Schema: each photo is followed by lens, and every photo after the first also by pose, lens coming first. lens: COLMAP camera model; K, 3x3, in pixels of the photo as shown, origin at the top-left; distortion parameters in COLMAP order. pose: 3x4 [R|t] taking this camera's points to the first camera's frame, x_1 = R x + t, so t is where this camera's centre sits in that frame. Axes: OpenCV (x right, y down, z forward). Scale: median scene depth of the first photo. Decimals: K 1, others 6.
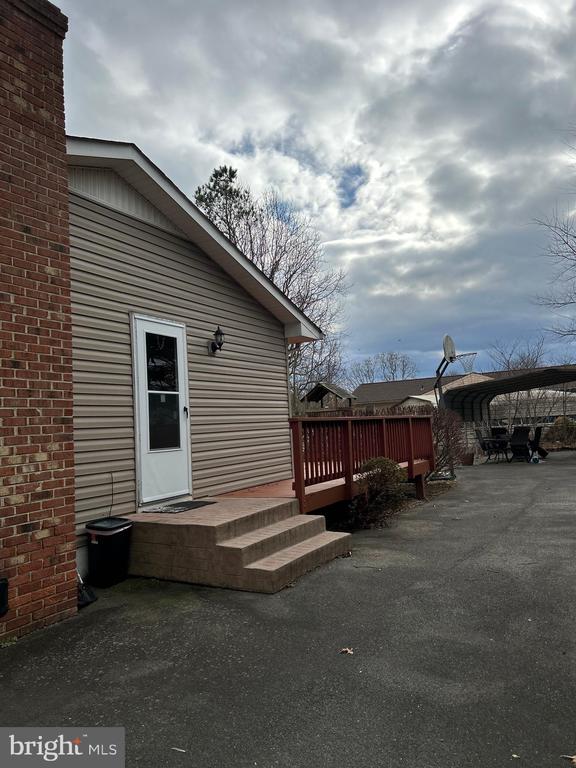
lens RADIAL K [[581.2, 0, 288.0], [0, 581.2, 384.0], [0, 0, 1]] dist [0.082024, -0.093614]
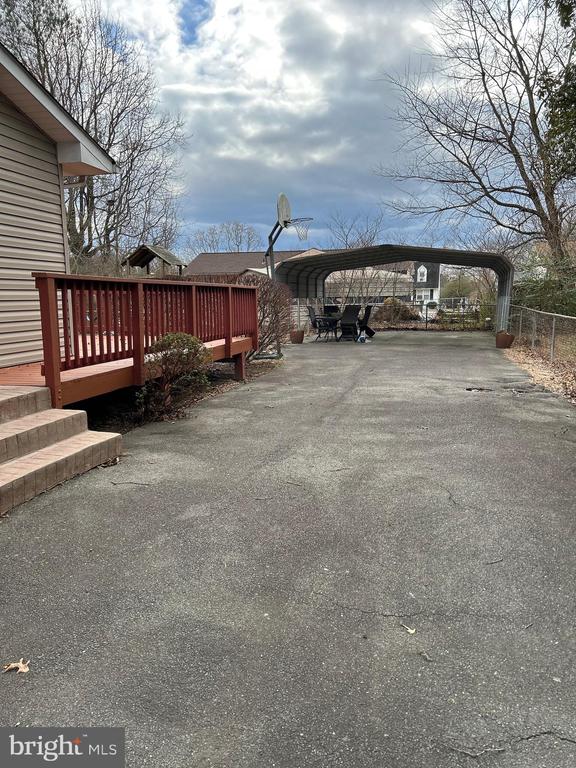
lens RADIAL K [[583.3, 0, 297.8], [0, 583.3, 362.7], [0, 0, 1]] dist [0.072534, 0.002514]
pose [[0.960248, 0.016101, 0.278684, 0.049591], [-0.065269, 0.983613, 0.168065, 0.011589], [-0.271412, -0.179574, 0.945563, 0.108870]]
